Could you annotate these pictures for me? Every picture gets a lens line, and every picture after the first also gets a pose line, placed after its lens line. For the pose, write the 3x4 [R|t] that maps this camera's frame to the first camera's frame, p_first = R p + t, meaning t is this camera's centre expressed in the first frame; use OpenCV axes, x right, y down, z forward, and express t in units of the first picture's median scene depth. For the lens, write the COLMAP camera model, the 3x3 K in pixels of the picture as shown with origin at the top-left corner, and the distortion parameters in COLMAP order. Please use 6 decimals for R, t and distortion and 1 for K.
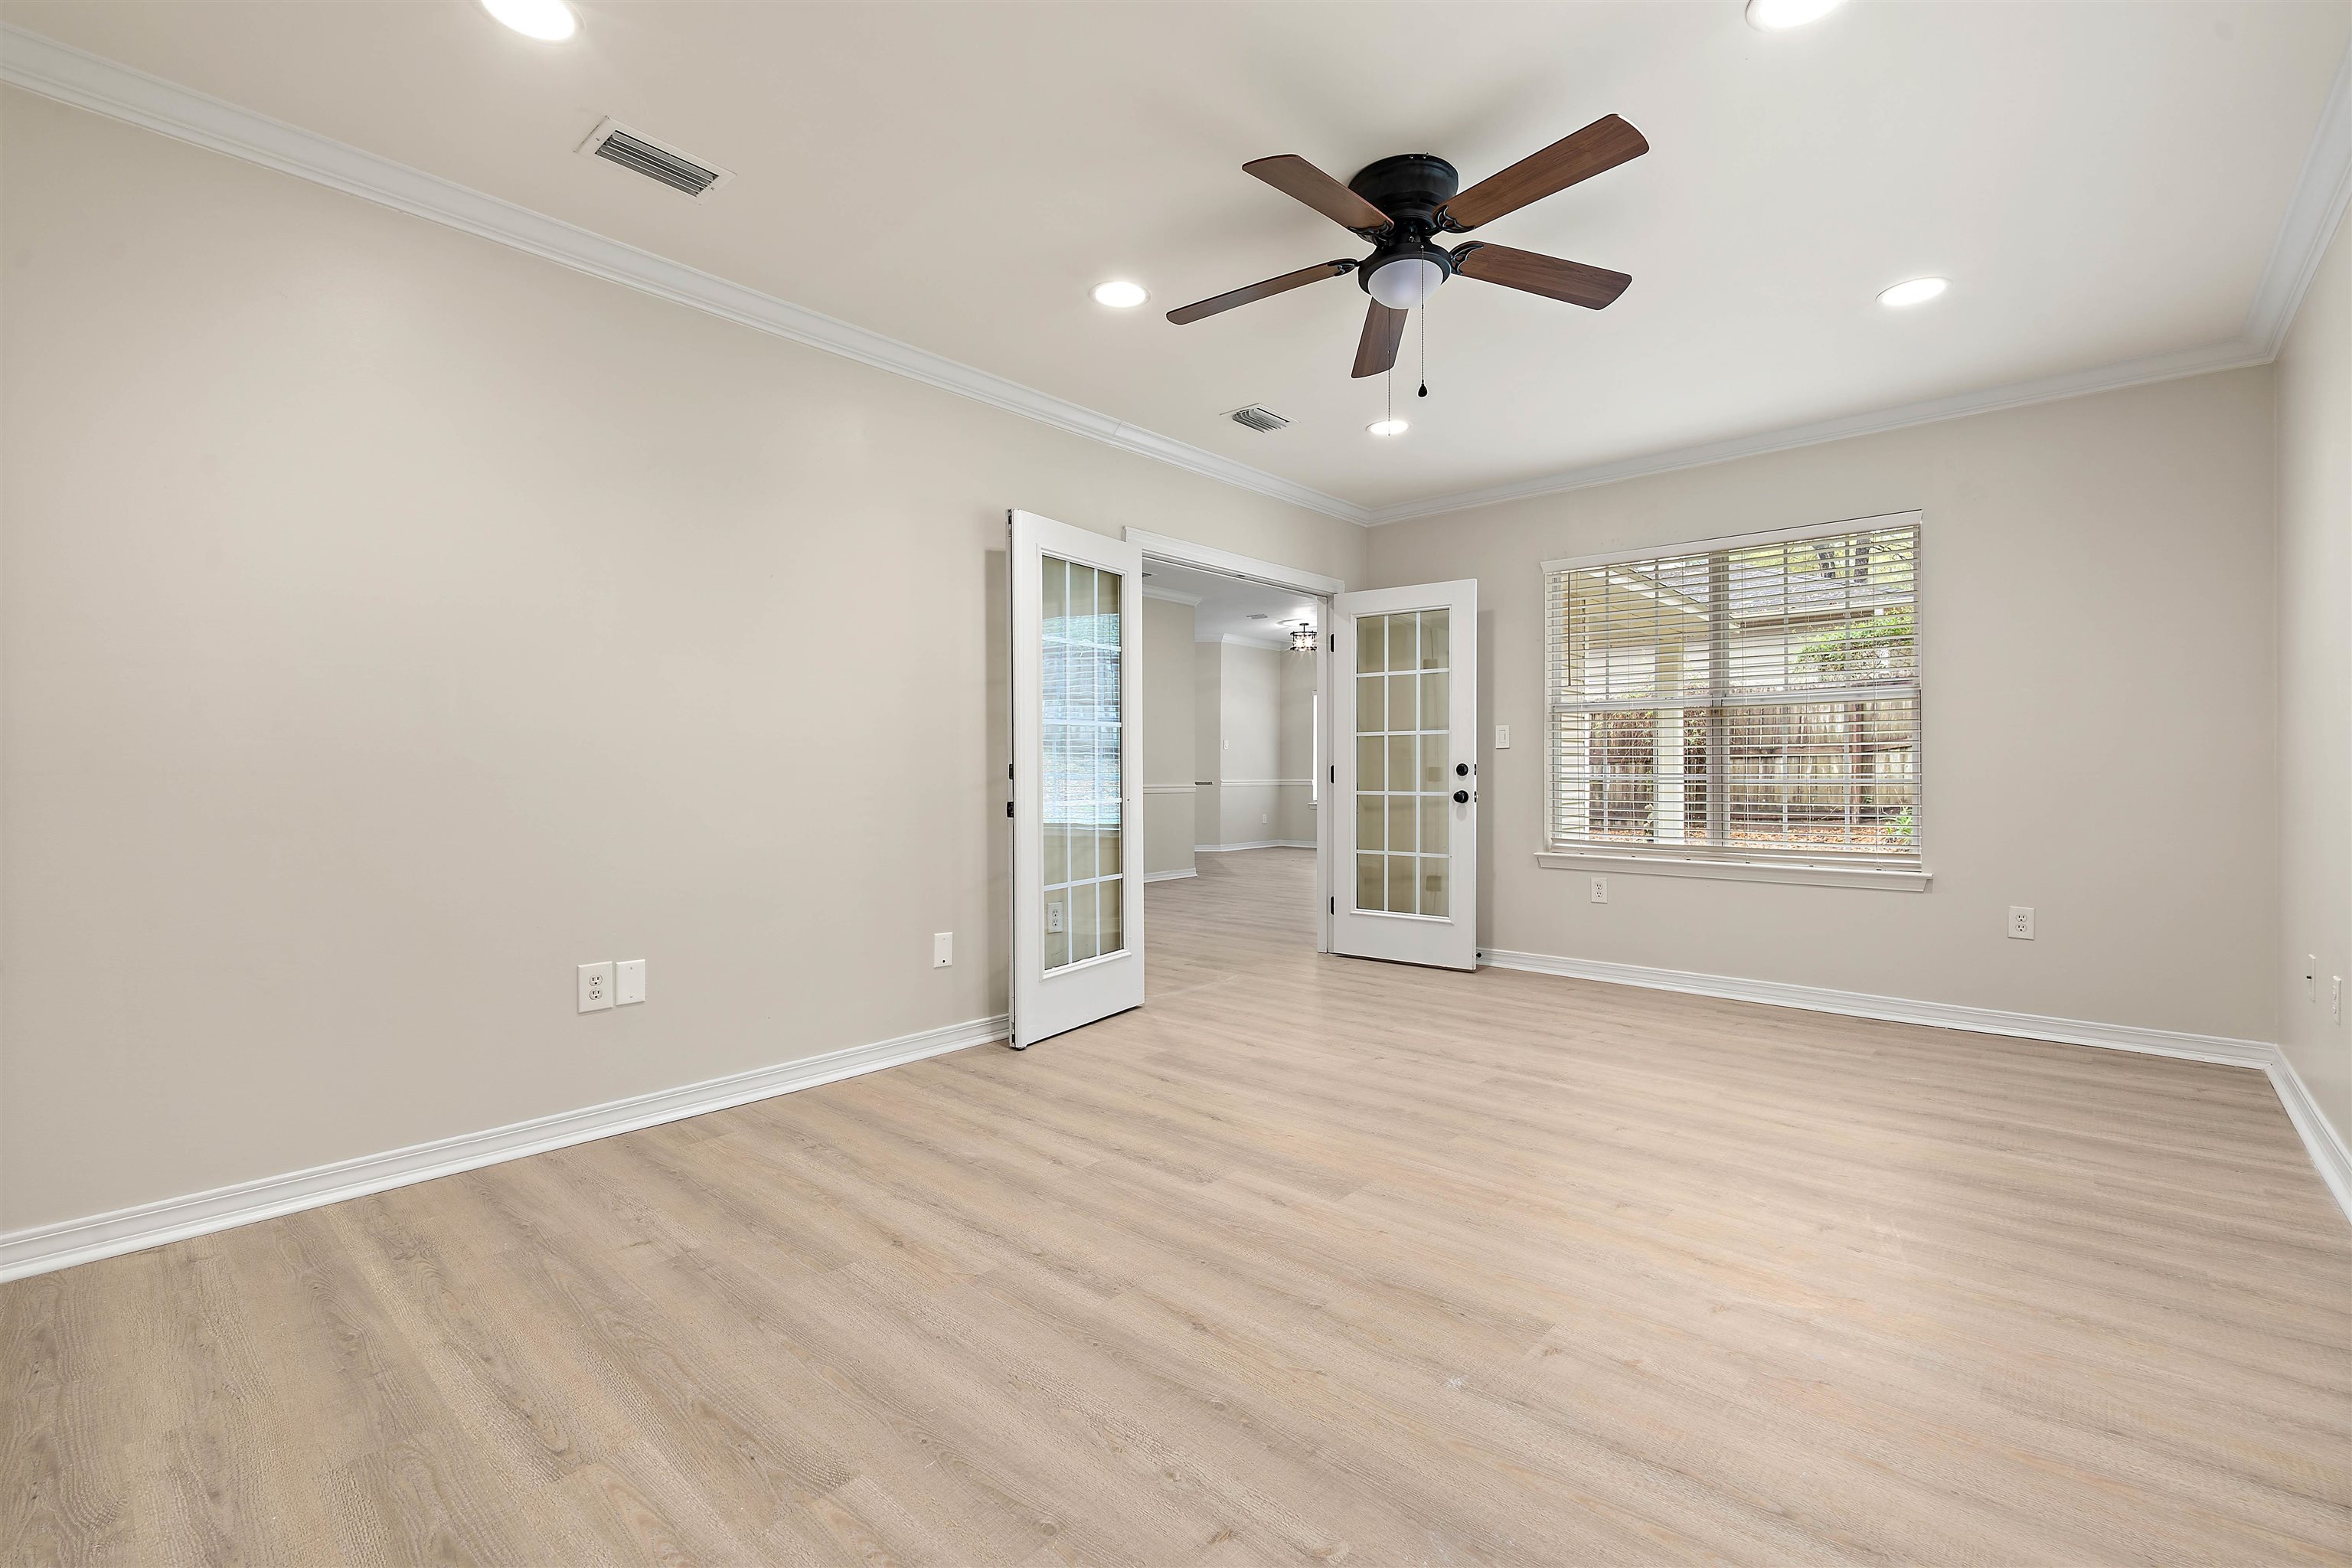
lens RADIAL K [[1049.8, 0, 1212.3], [0, 1049.8, 776.3], [0, 0, 1]] dist [-0.007344, 0.001405]
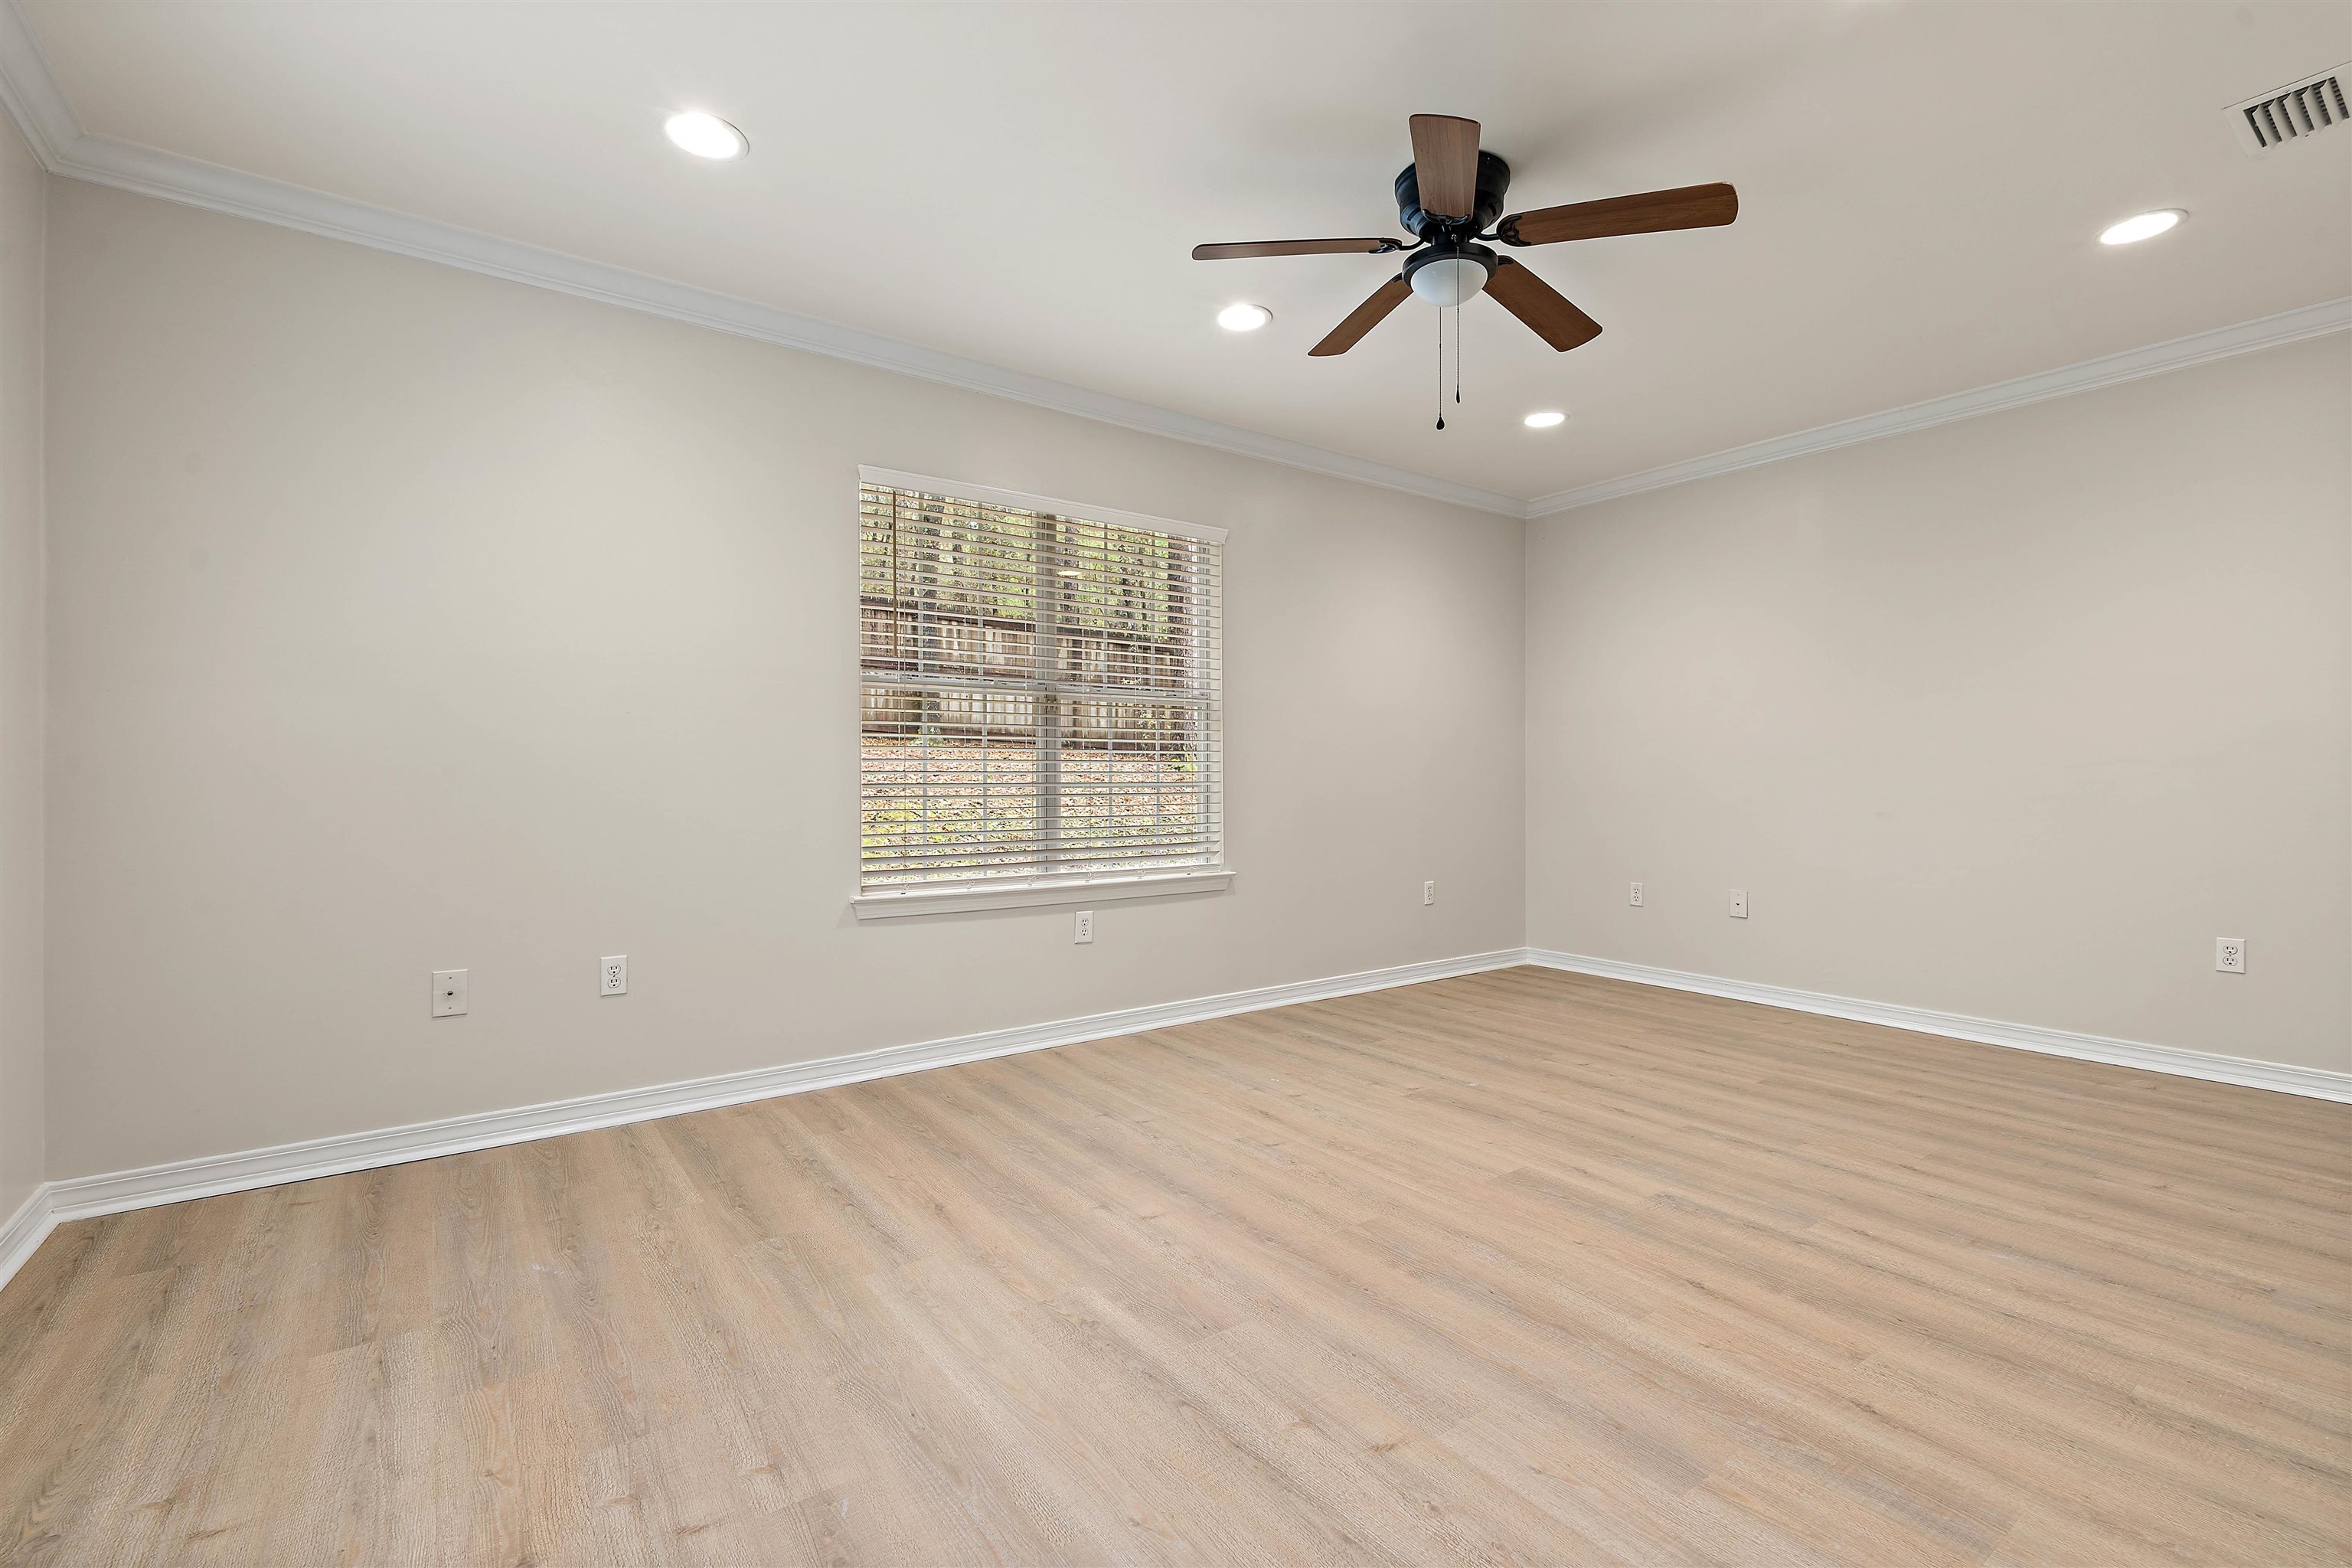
lens RADIAL K [[1049.8, 0, 1212.3], [0, 1049.8, 776.3], [0, 0, 1]] dist [-0.007344, 0.001405]
pose [[-0.977029, 0.002135, 0.213094, 0.200029], [0.002750, 0.999993, 0.002589, -0.006387], [-0.213087, 0.003116, -0.977028, 2.100333]]
